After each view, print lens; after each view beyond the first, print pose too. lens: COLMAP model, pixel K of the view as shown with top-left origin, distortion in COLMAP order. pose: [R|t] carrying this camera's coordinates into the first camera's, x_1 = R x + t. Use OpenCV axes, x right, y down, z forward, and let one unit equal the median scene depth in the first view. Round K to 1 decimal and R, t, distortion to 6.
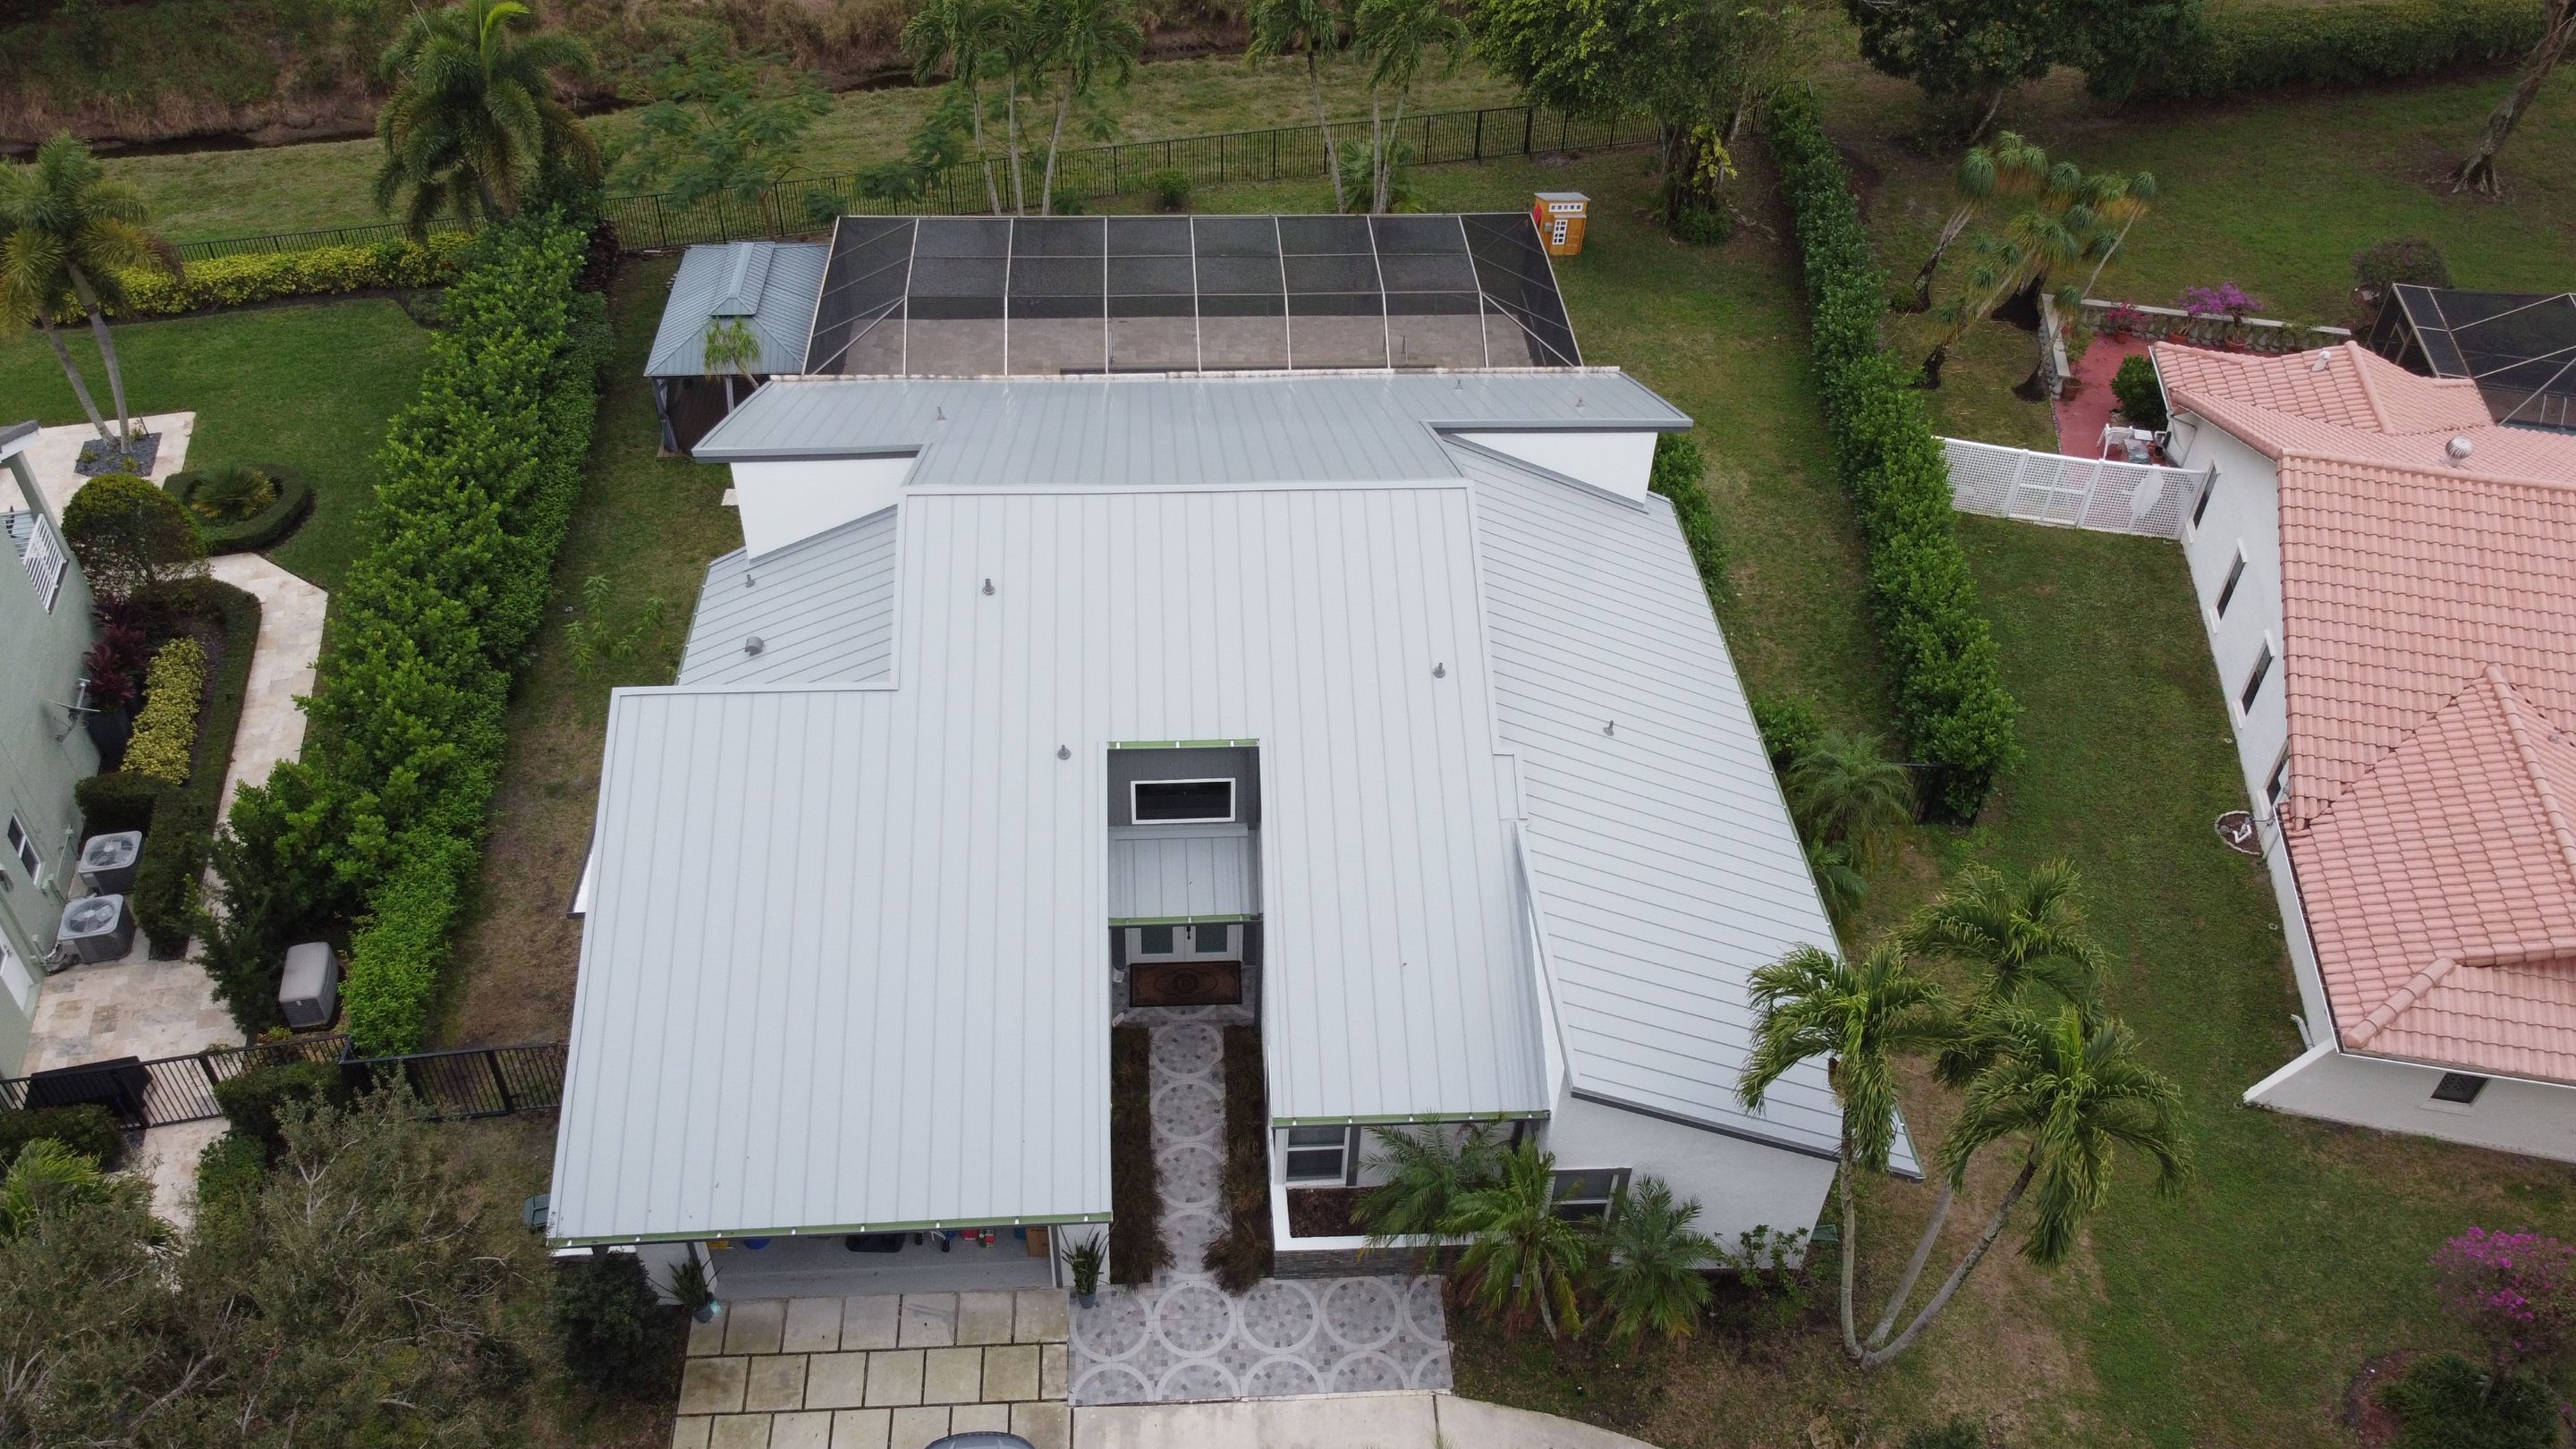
lens RADIAL K [[1933.9, 0, 1289.7], [0, 1933.9, 722.1], [0, 0, 1]] dist [-0.002857, 0.004973]
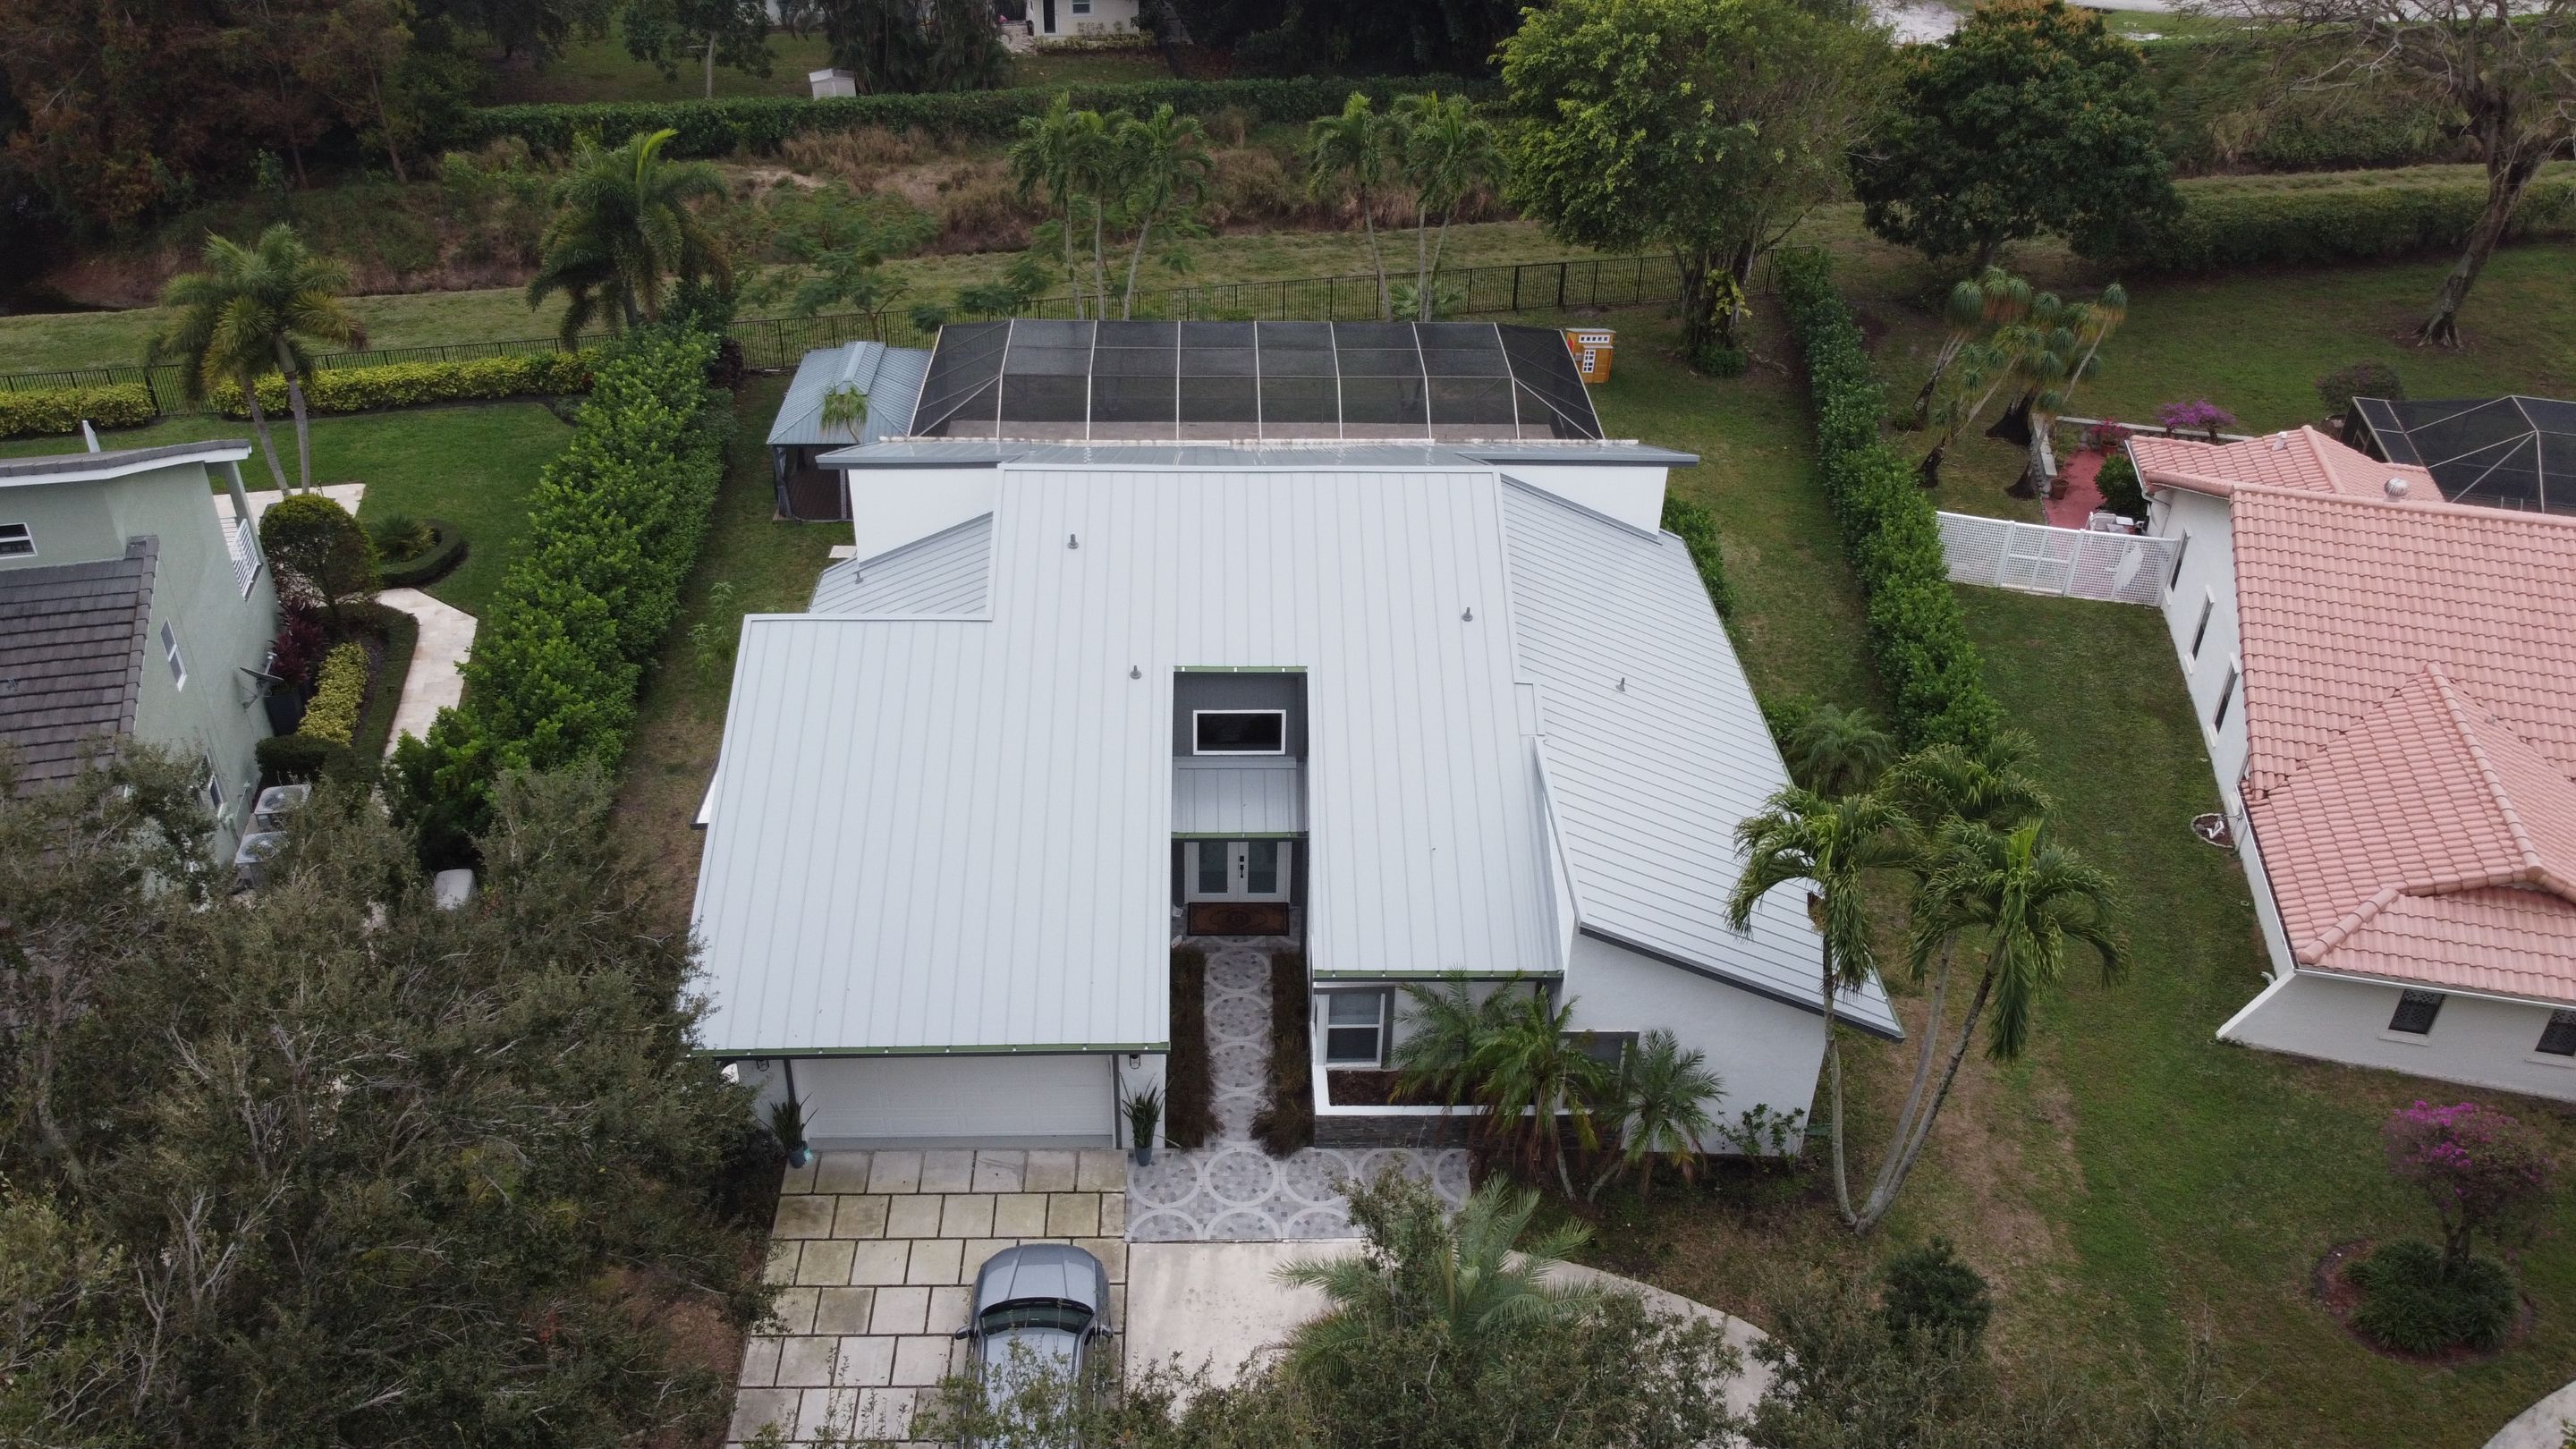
lens RADIAL K [[1933.9, 0, 1292.4], [0, 1933.9, 726.5], [0, 0, 1]] dist [-0.002857, 0.004973]
pose [[0.999532, 0.011169, -0.028489, 0.006779], [-0.015186, 0.989326, -0.144923, 0.176449], [0.026566, 0.145287, 0.989033, -0.098344]]
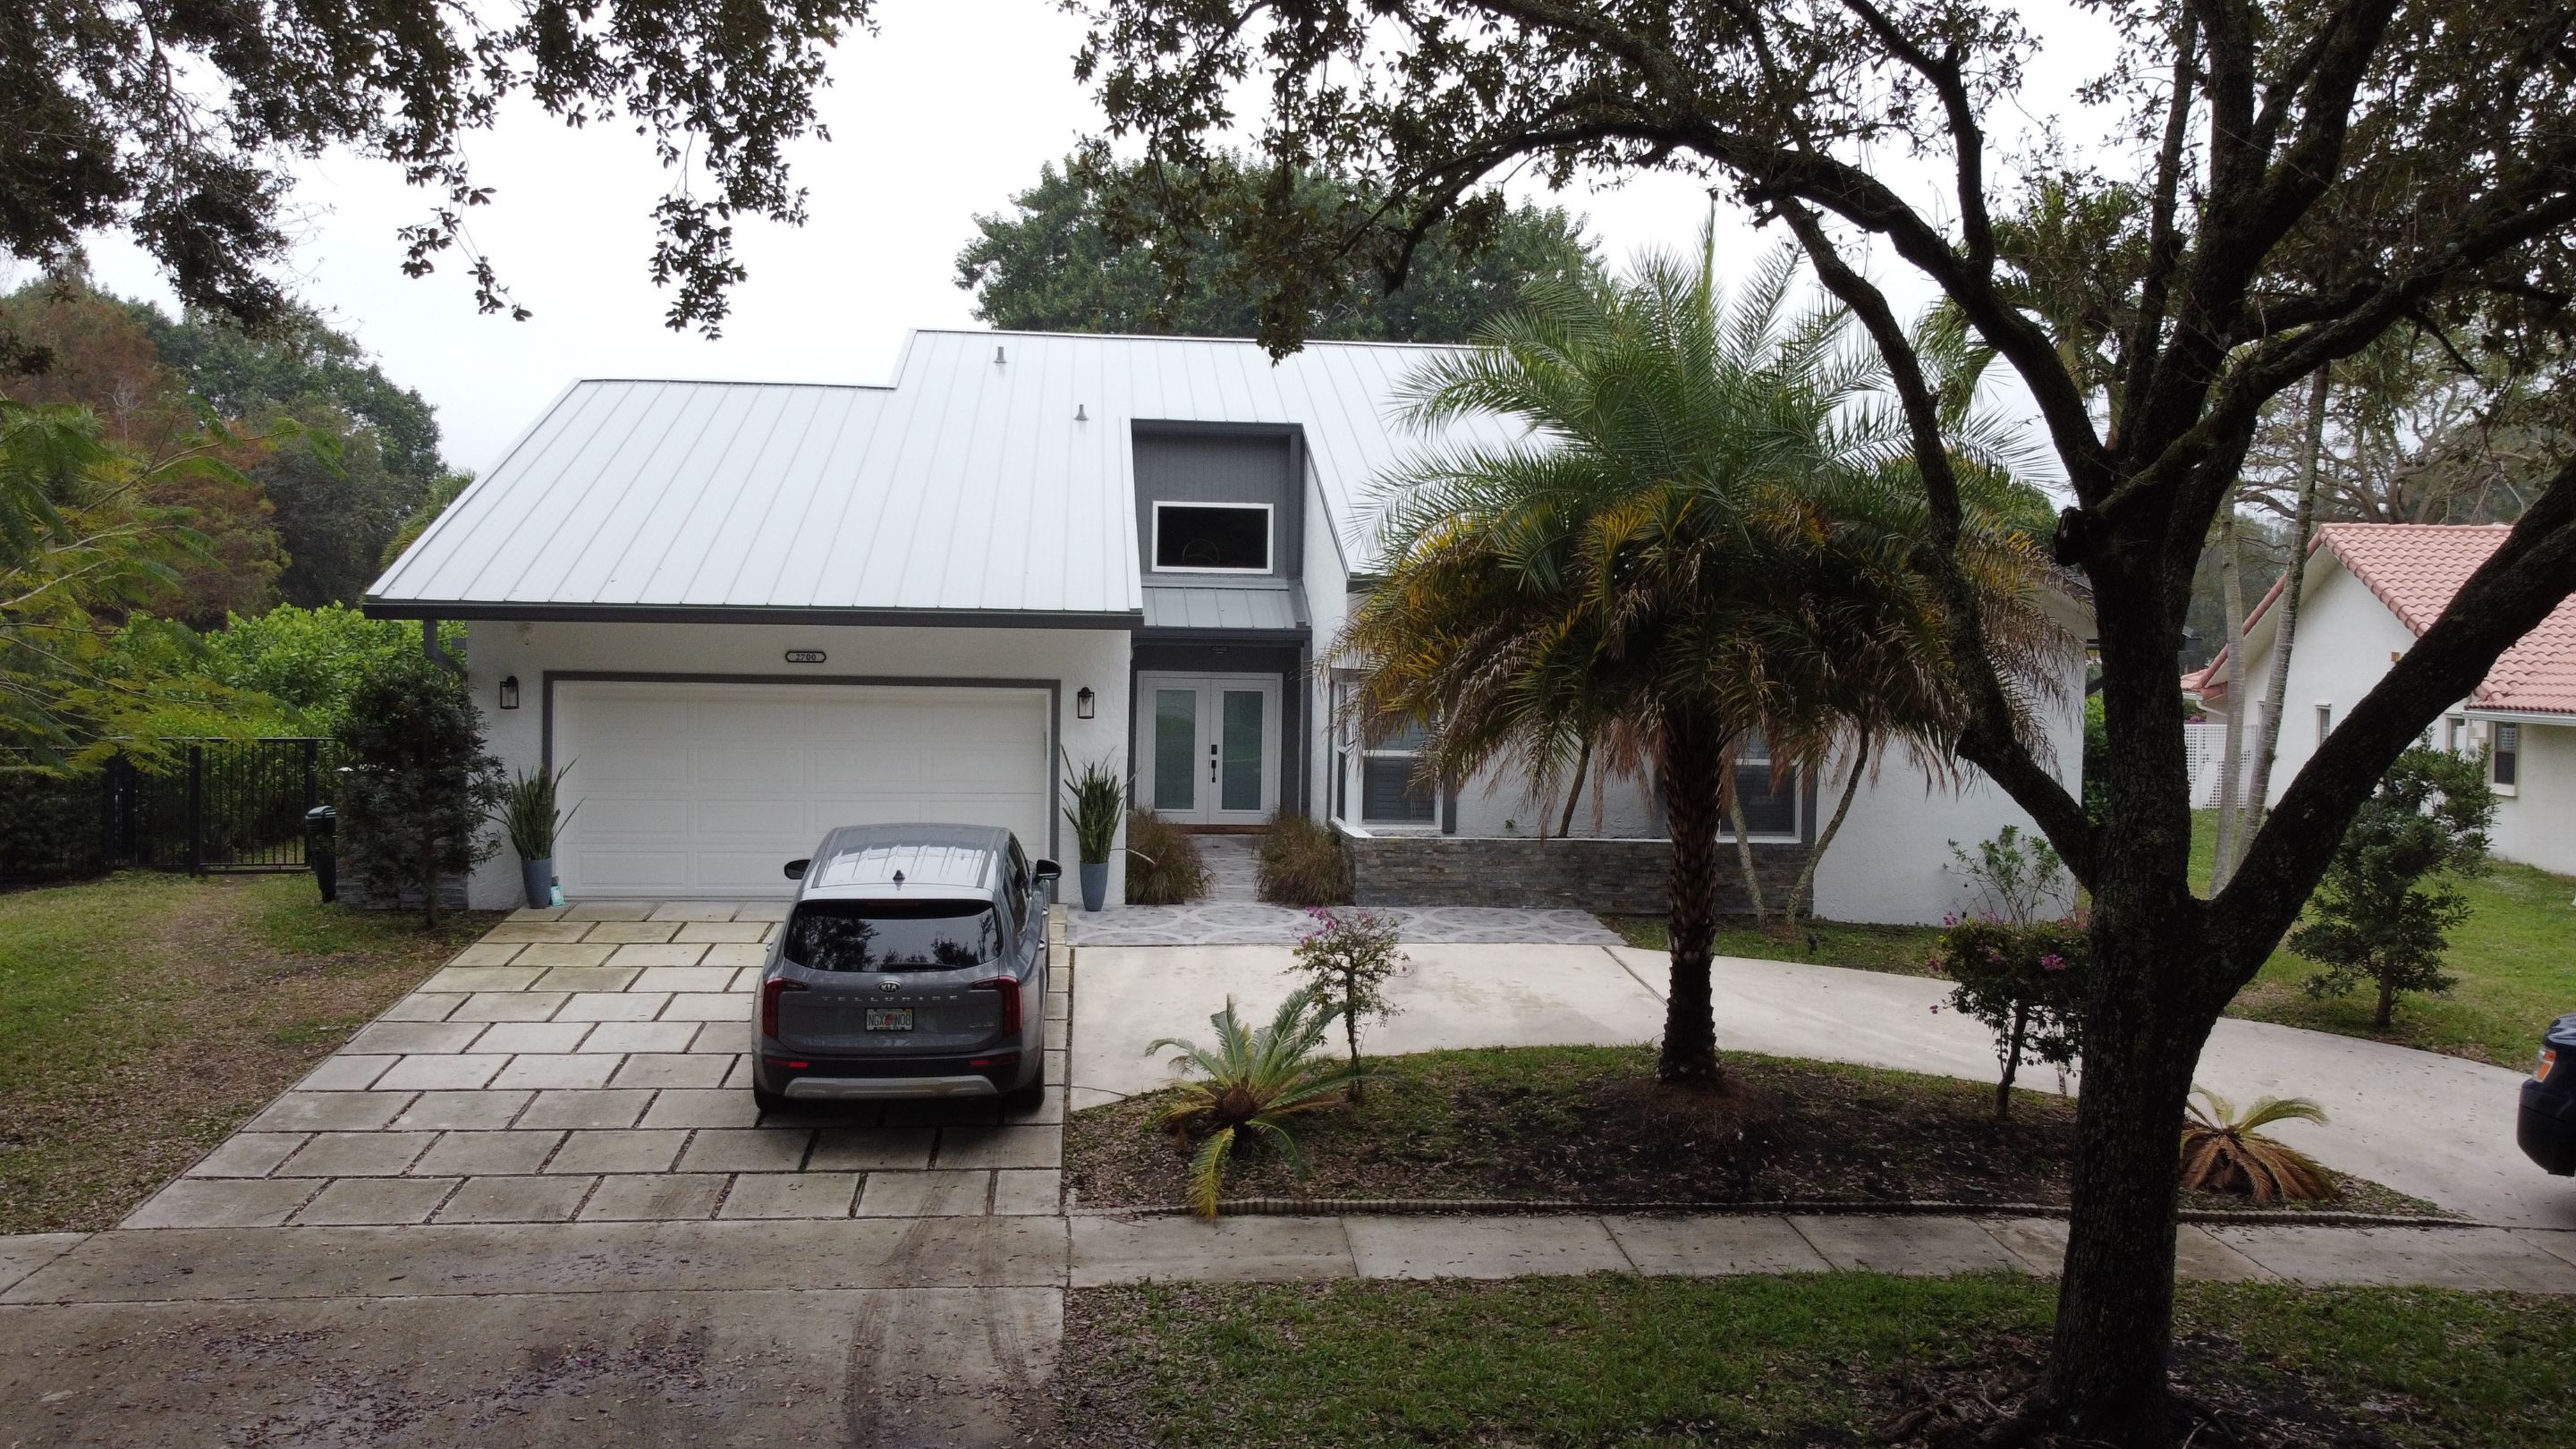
lens RADIAL K [[1933.9, 0, 1288.9], [0, 1933.9, 722.5], [0, 0, 1]] dist [-0.002857, 0.004973]
pose [[0.999112, -0.013904, 0.039771, -0.049909], [0.035588, 0.783771, -0.620029, 0.563116], [-0.022550, 0.620894, 0.783570, 0.334327]]
